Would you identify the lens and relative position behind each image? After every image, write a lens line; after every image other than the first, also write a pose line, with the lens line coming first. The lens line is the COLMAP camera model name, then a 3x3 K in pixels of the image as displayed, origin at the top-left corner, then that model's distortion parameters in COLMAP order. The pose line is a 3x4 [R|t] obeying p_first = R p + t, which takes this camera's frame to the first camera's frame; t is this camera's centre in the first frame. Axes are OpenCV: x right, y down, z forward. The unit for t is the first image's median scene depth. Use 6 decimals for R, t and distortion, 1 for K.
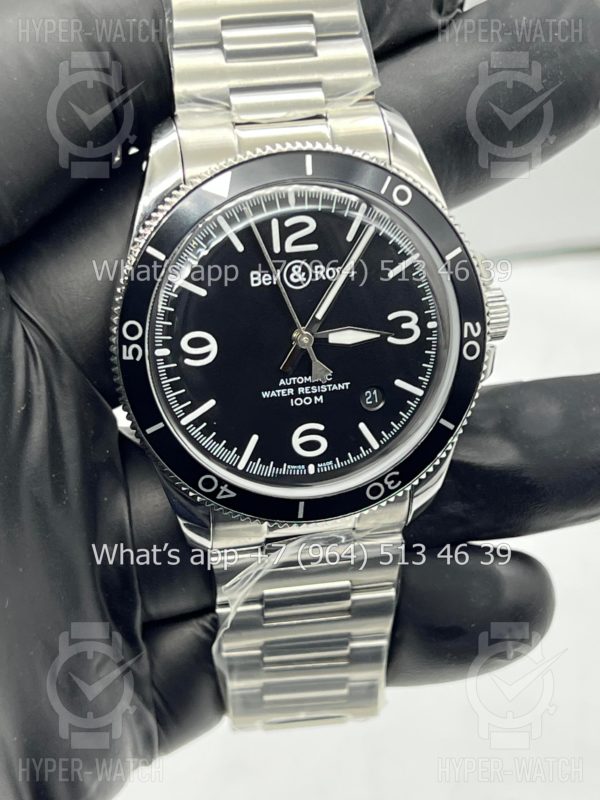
lens RADIAL K [[1909.3, 0, 301.6], [0, 1909.3, 395.0], [0, 0, 1]] dist [0.183524, 0.000000]
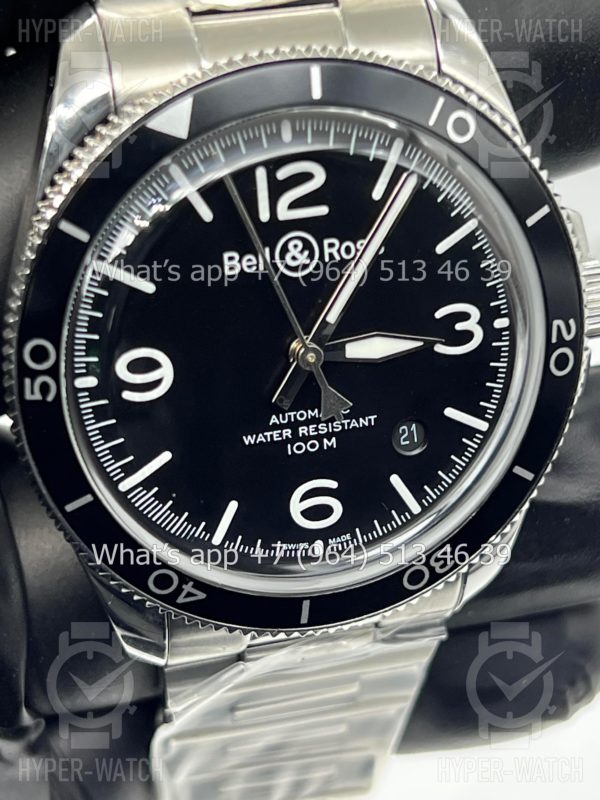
lens RADIAL K [[1909.3, 0, 296.9], [0, 1909.3, 409.2], [0, 0, 1]] dist [0.183524, 0.000000]
pose [[0.997750, -0.021913, 0.063355, -0.043131], [0.014687, 0.993561, 0.112343, -0.082406], [-0.065409, -0.111159, 0.991648, 0.360044]]
